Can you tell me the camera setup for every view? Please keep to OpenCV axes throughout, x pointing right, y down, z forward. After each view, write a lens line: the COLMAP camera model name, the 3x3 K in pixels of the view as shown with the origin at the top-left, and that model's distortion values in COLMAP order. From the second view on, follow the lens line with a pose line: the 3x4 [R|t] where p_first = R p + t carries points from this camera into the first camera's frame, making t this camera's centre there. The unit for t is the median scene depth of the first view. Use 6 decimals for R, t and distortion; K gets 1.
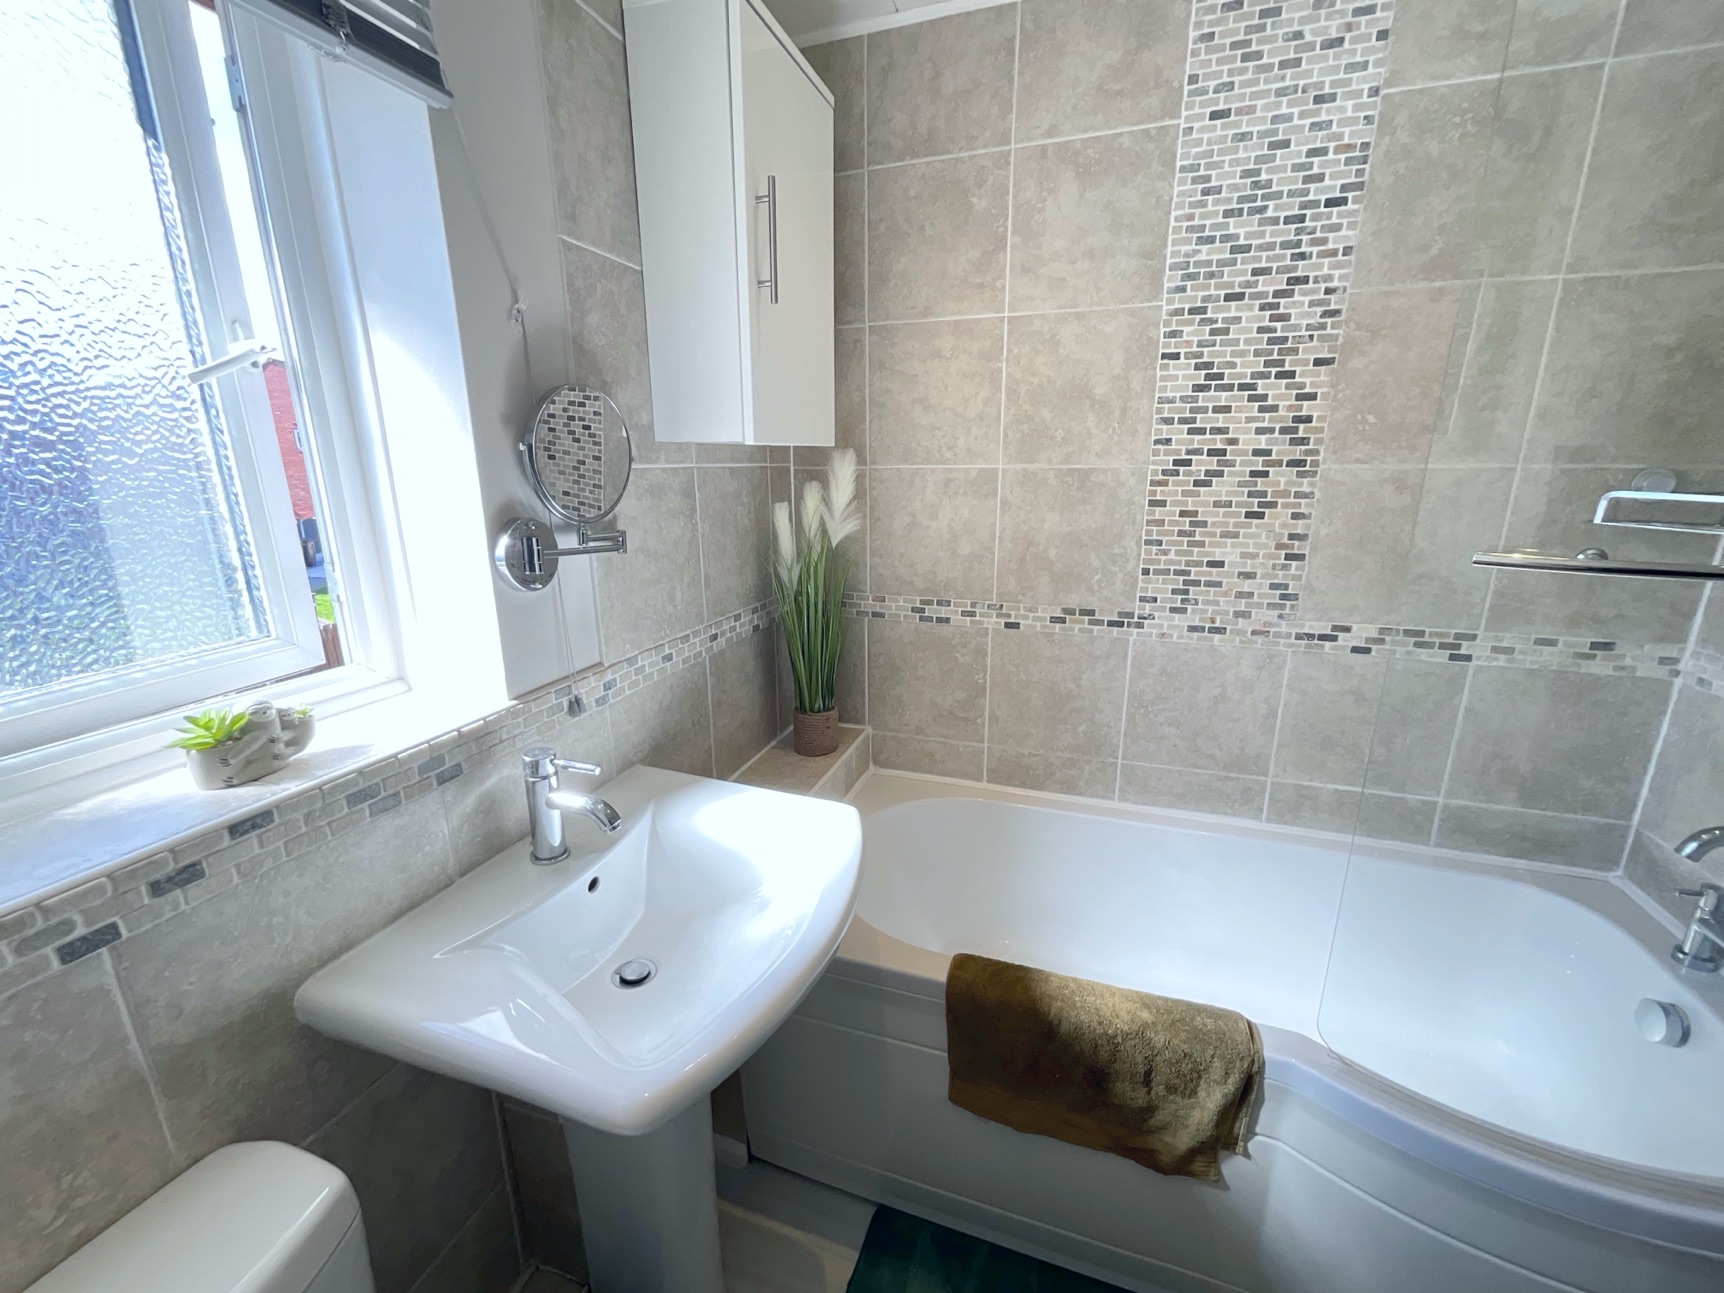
lens RADIAL K [[698.0, 0, 863.8], [0, 698.0, 644.9], [0, 0, 1]] dist [-0.002351, 0.000923]
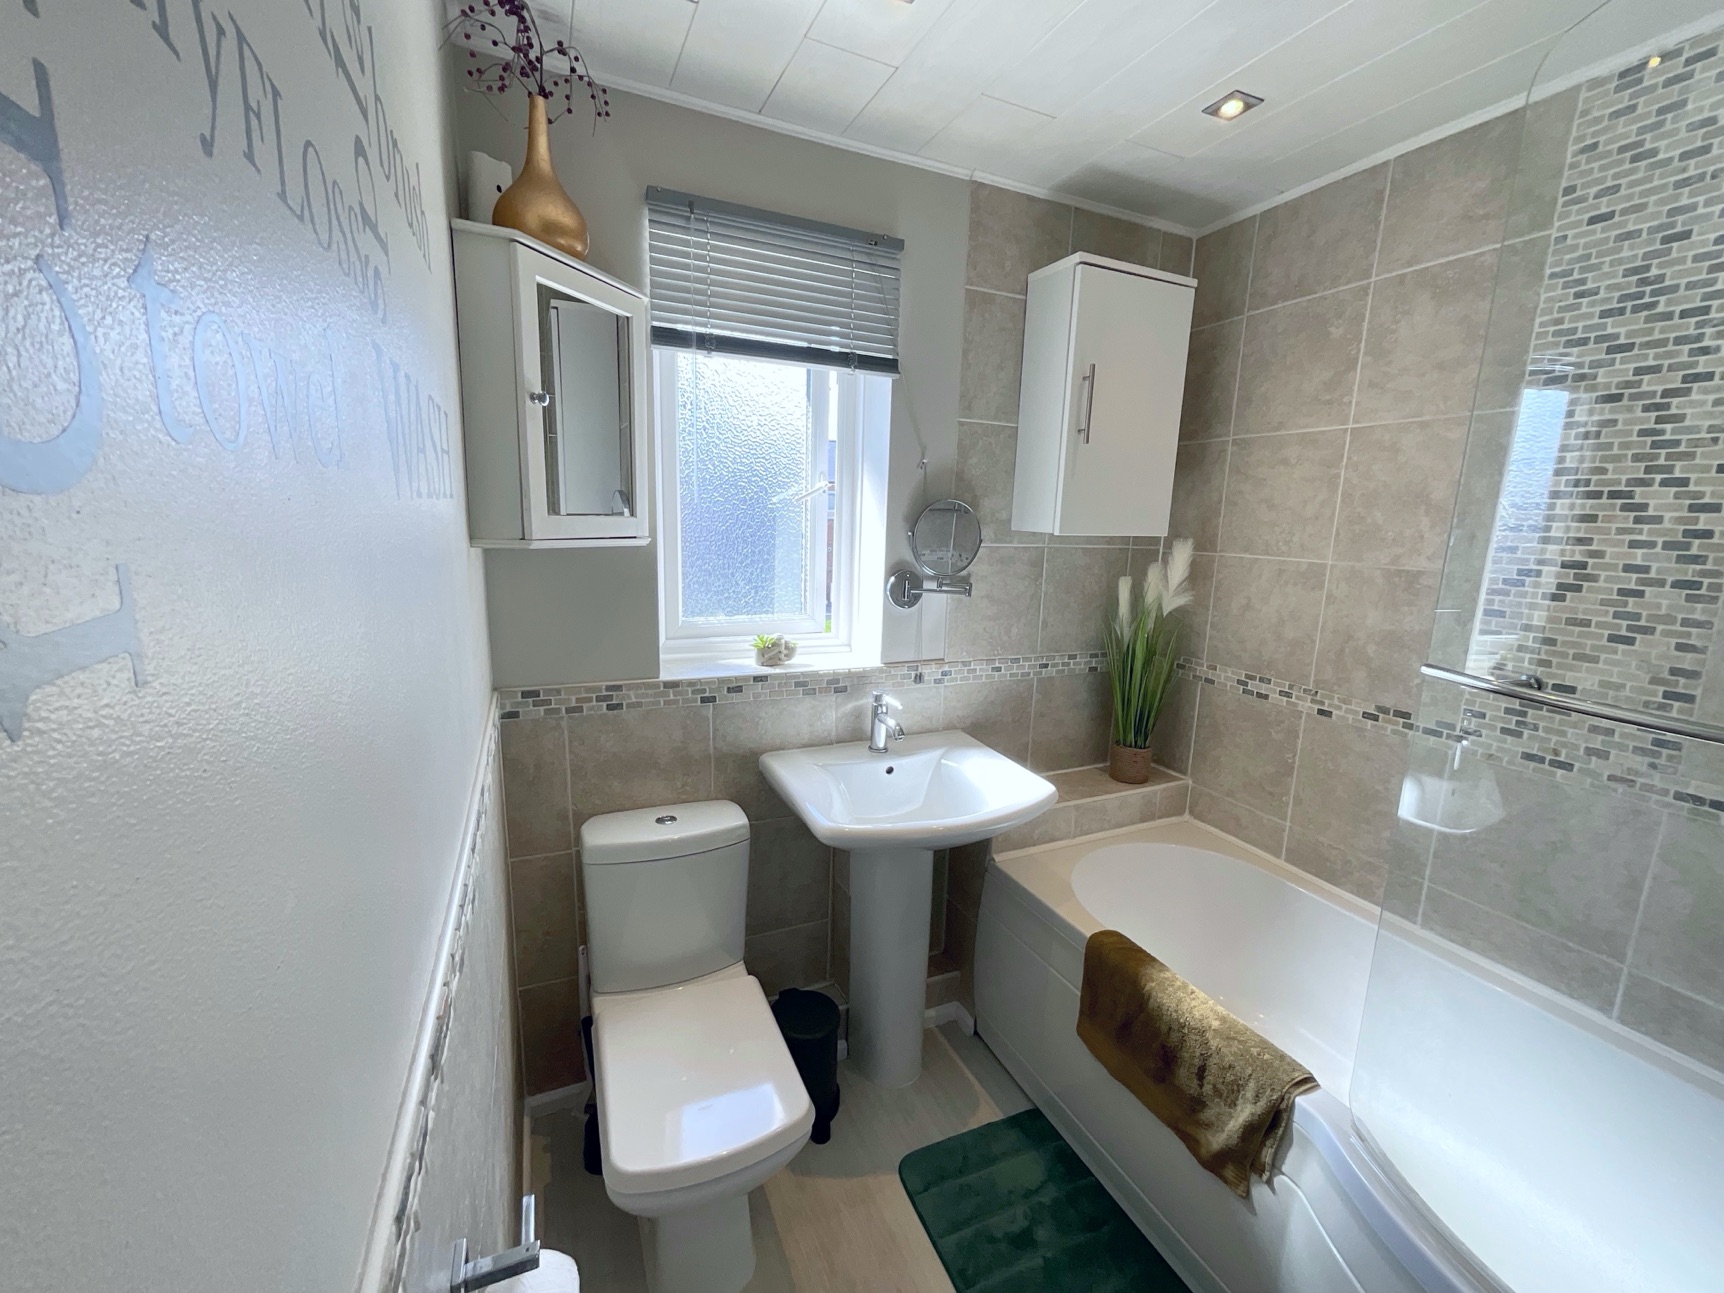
lens RADIAL K [[698.0, 0, 857.8], [0, 698.0, 641.2], [0, 0, 1]] dist [-0.002351, 0.000923]
pose [[0.686873, 0.156447, -0.709739, 0.558660], [-0.218628, 0.975802, 0.003511, 0.019496], [0.693114, 0.152757, 0.704456, -0.272259]]
